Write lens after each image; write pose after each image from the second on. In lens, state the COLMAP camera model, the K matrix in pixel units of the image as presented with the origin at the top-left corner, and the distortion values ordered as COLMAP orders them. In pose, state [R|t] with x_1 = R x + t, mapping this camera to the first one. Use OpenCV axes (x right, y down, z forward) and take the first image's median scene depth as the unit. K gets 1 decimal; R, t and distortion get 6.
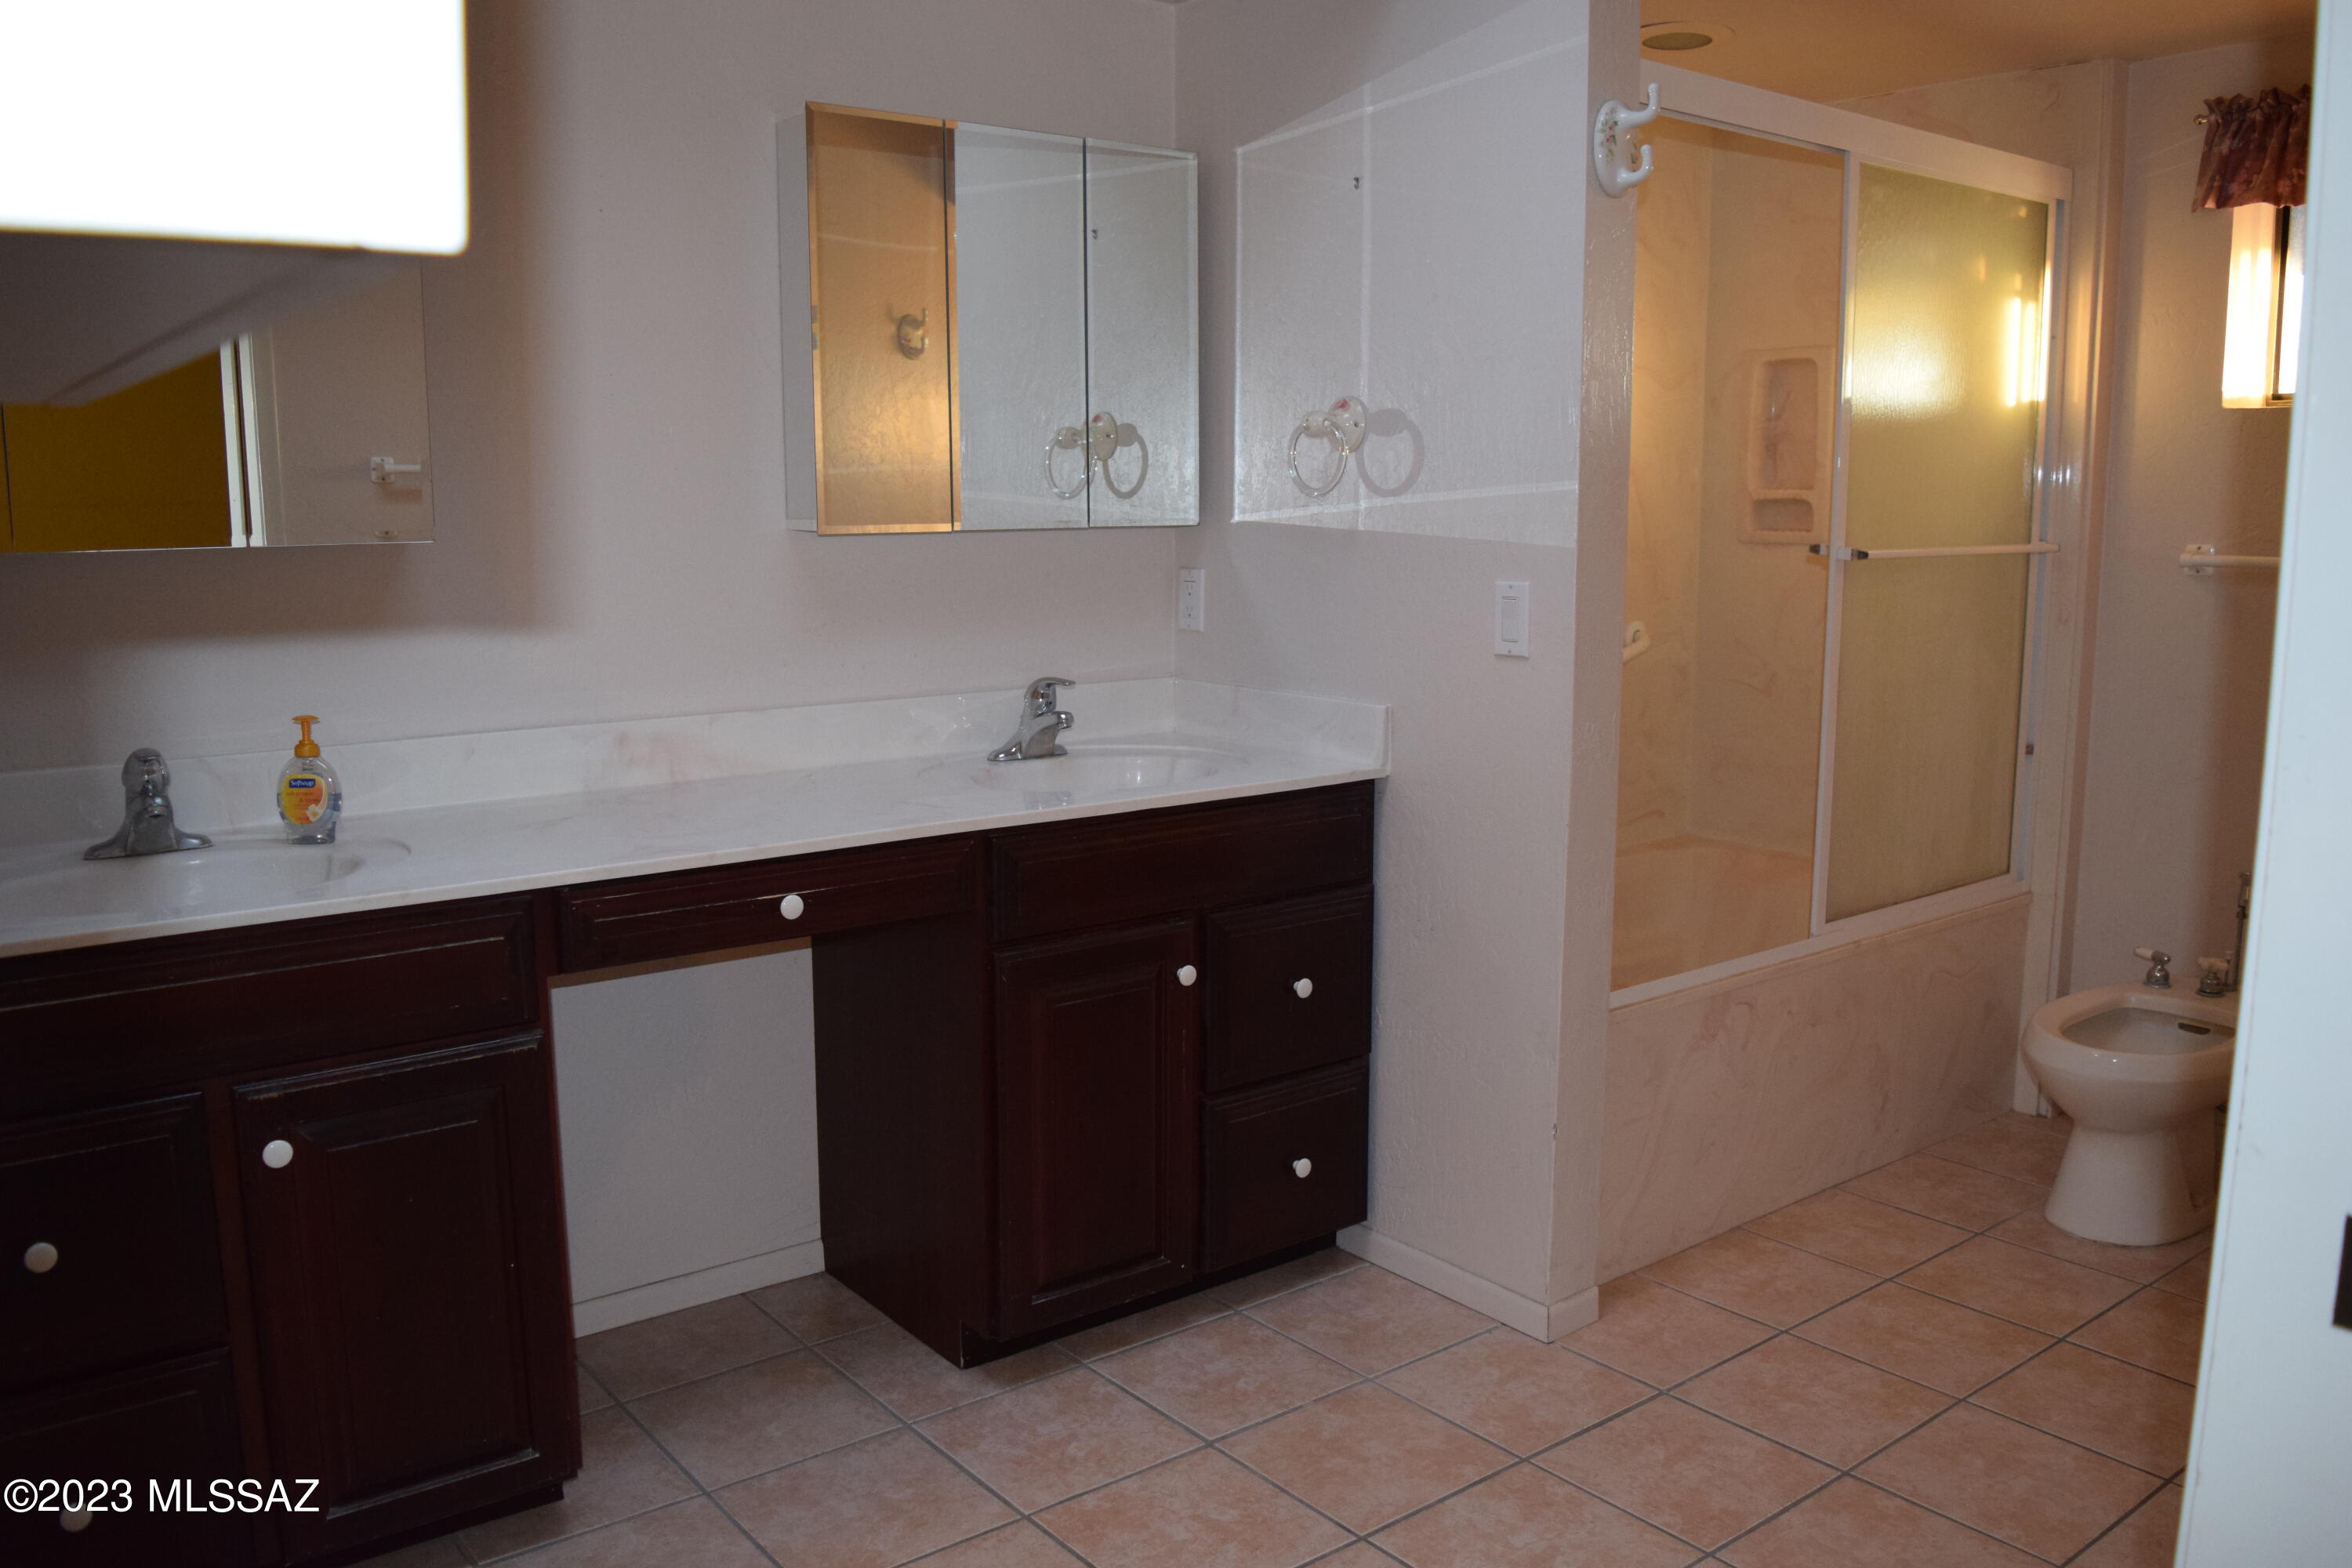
lens RADIAL K [[1847.0, 0, 1179.4], [0, 1847.0, 785.5], [0, 0, 1]] dist [-0.096679, 0.022929]
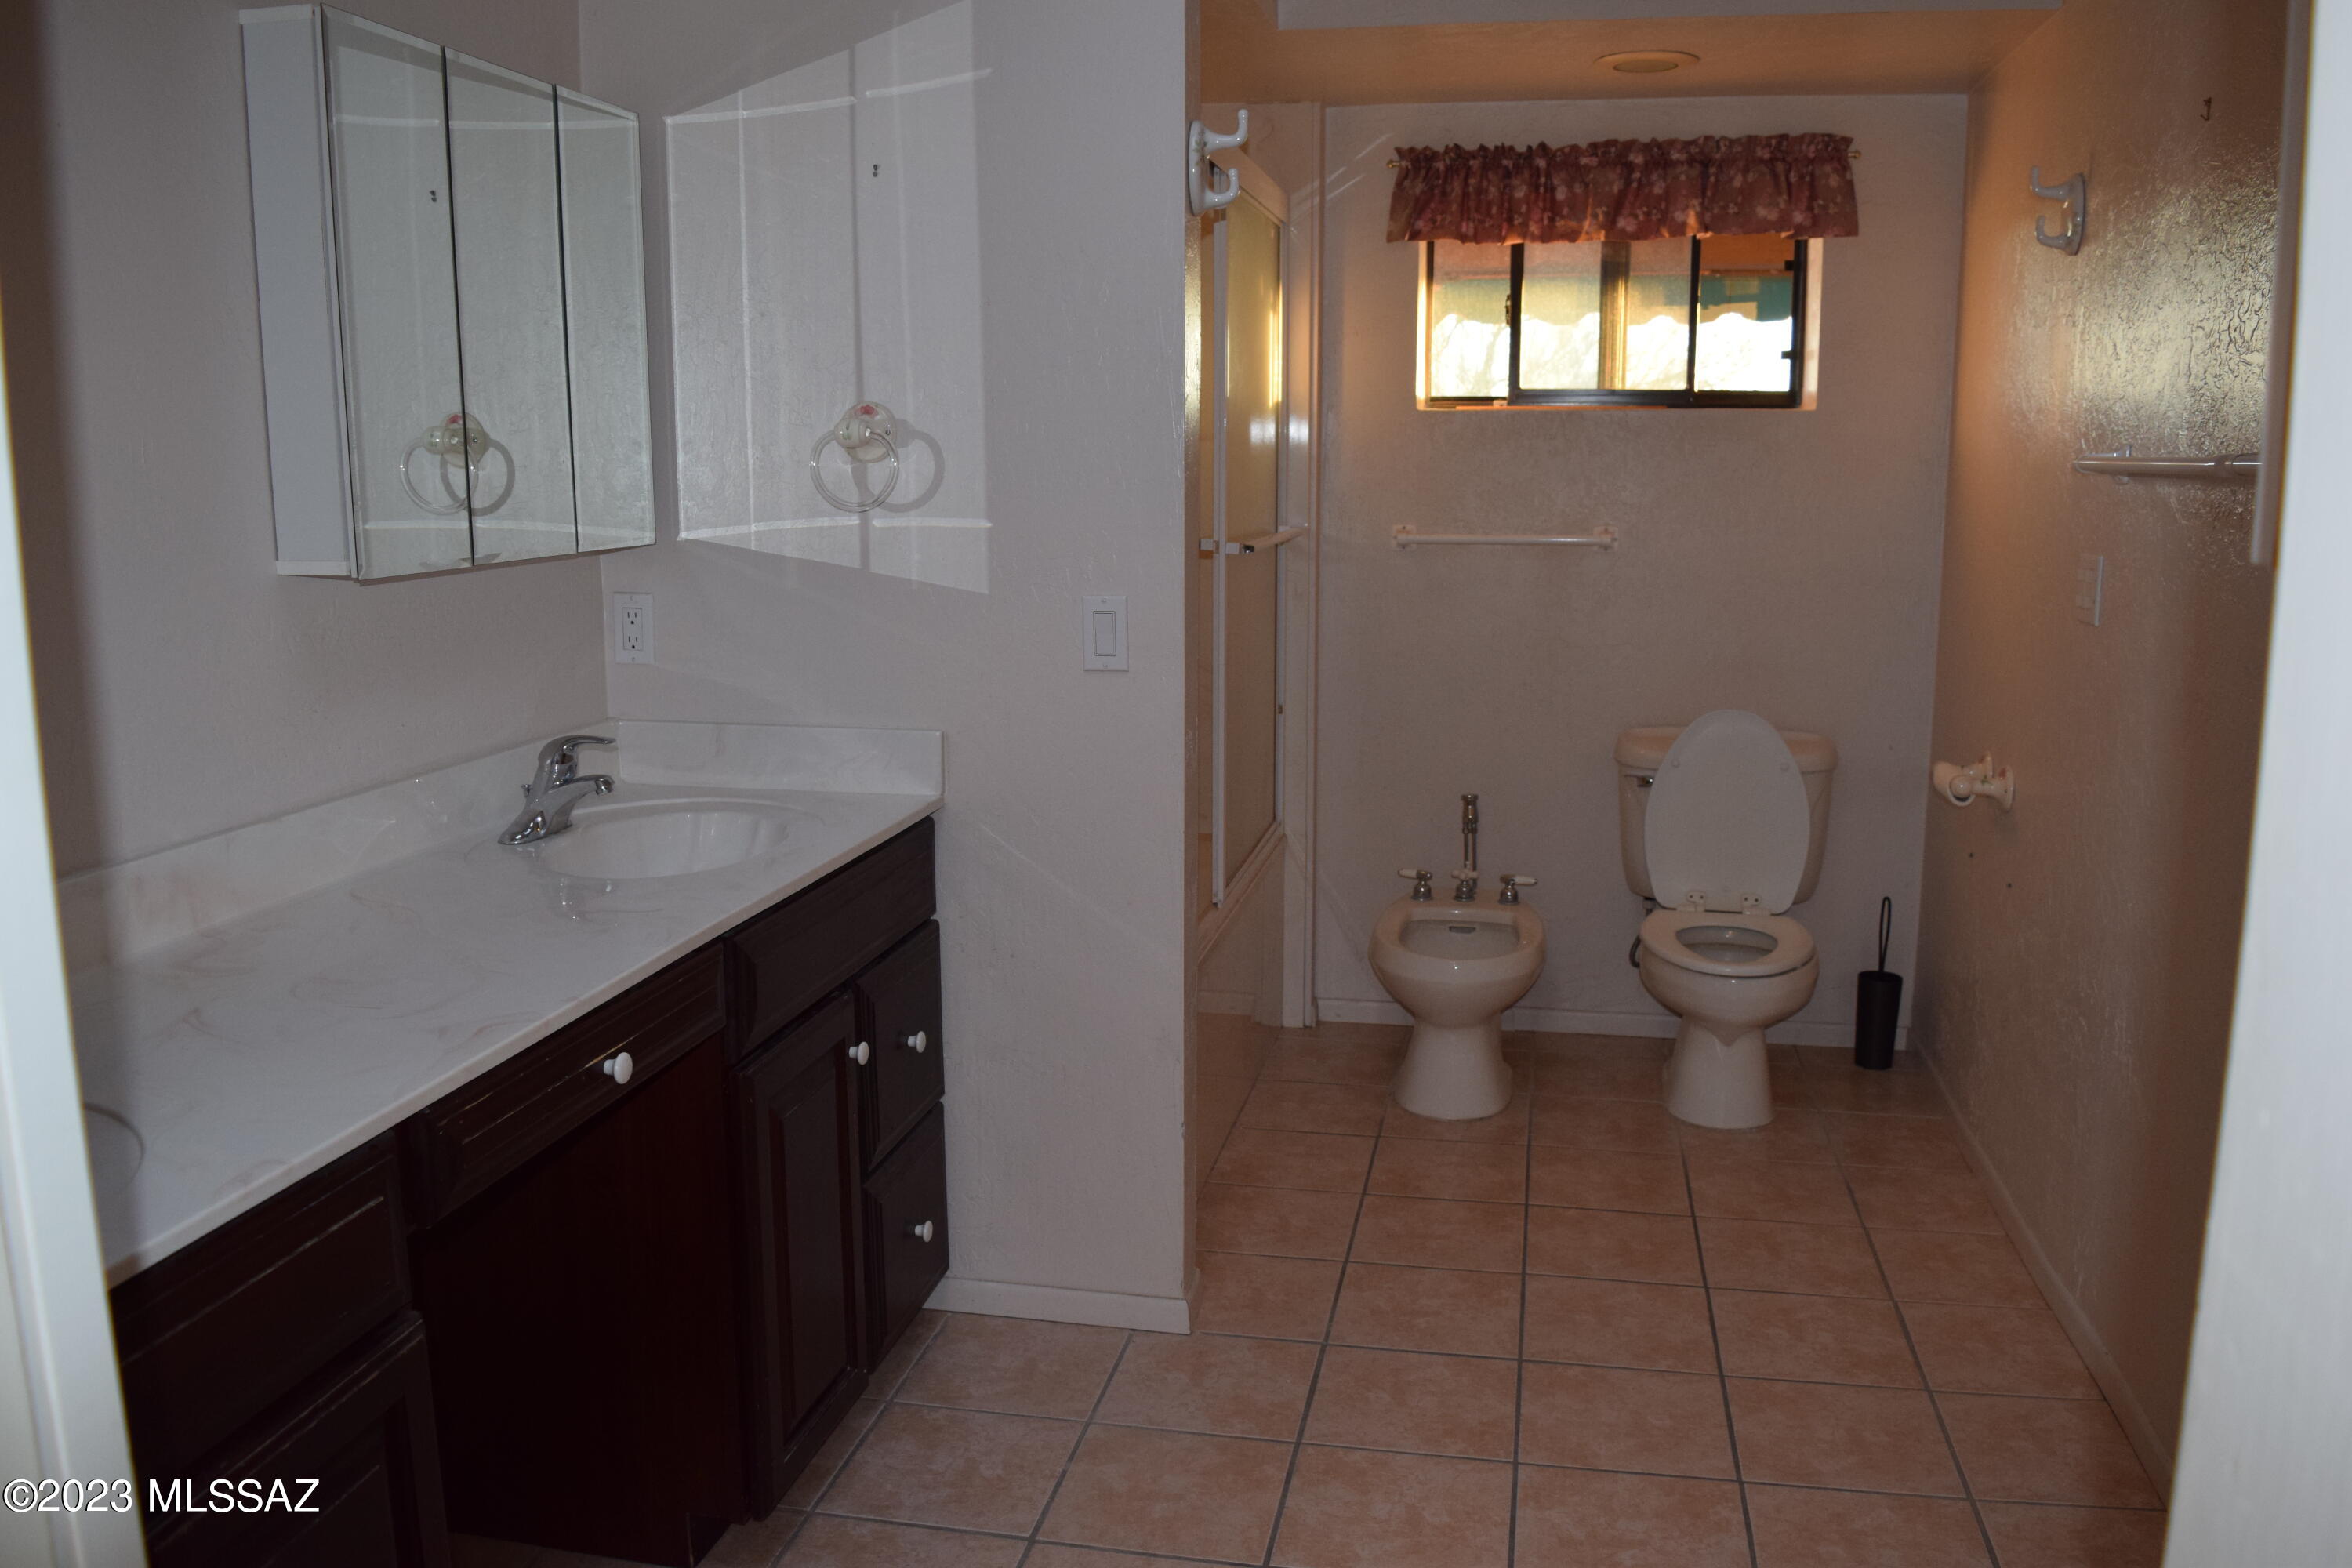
lens RADIAL K [[1847.0, 0, 1178.5], [0, 1847.0, 787.1], [0, 0, 1]] dist [-0.096679, 0.022929]
pose [[0.757163, -0.115754, 0.642889, -0.387685], [0.101452, 0.993070, 0.059319, -0.055715], [-0.645300, 0.020308, 0.763659, 0.190490]]
